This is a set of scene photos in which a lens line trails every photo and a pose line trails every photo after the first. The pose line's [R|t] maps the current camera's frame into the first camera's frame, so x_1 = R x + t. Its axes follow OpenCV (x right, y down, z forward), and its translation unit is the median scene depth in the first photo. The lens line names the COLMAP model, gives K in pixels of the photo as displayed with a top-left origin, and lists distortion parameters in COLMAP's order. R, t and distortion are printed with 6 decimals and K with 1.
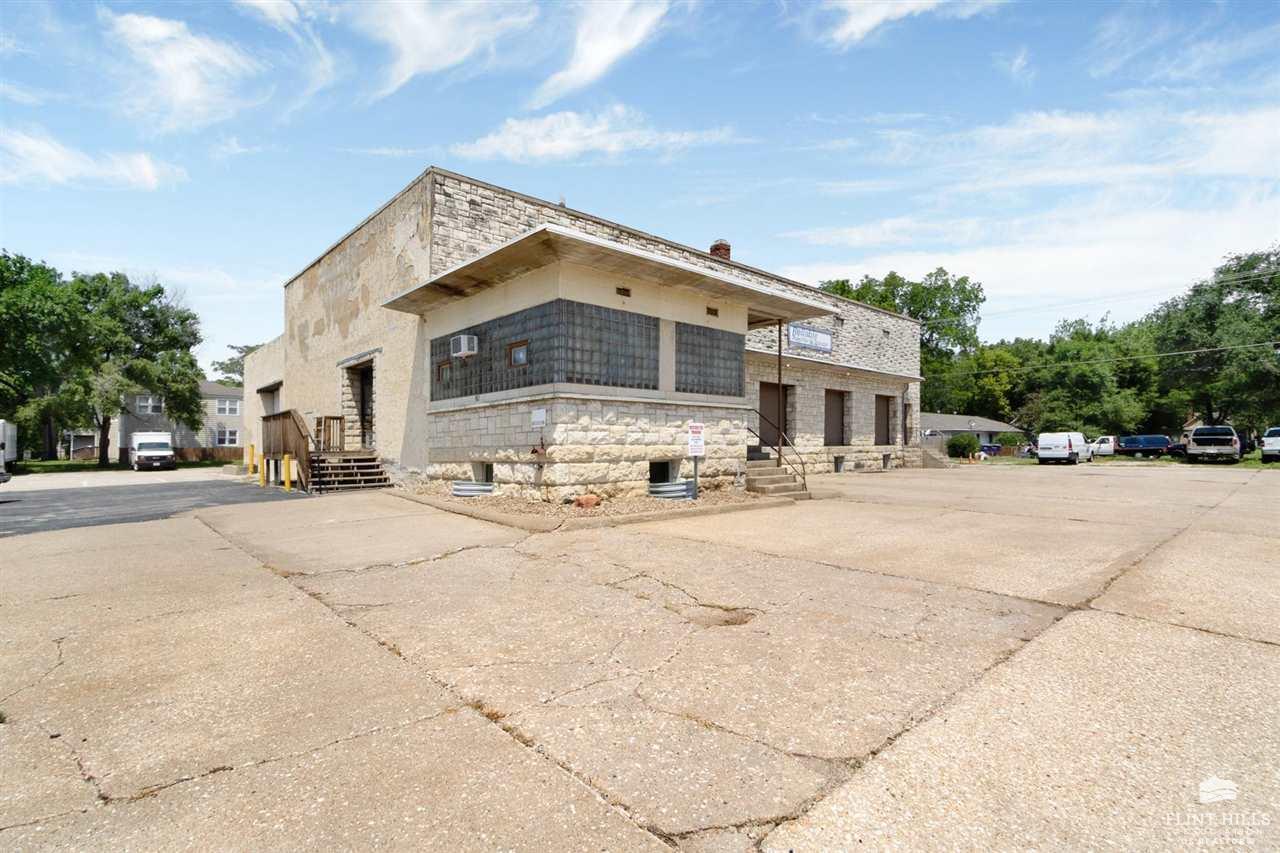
lens RADIAL K [[610.9, 0, 651.7], [0, 610.9, 426.2], [0, 0, 1]] dist [0.004073, 0.000502]
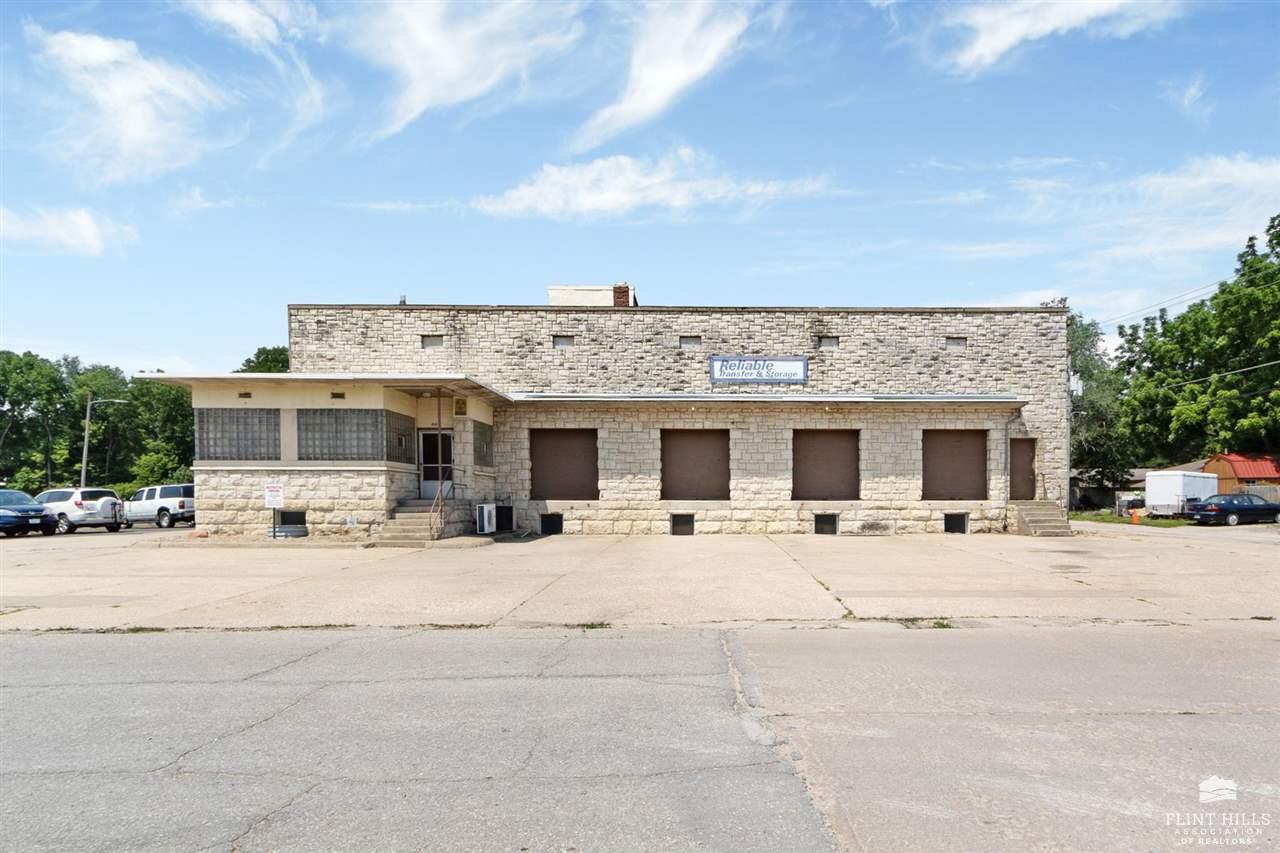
lens RADIAL K [[831.6, 0, 762.5], [0, 831.6, 508.8], [0, 0, 1]] dist [-0.000970, 0.003974]
pose [[0.733659, 0.021766, -0.679170, 1.976342], [0.016249, 0.998639, 0.049557, -0.022732], [0.679324, -0.047394, 0.732306, 0.322240]]
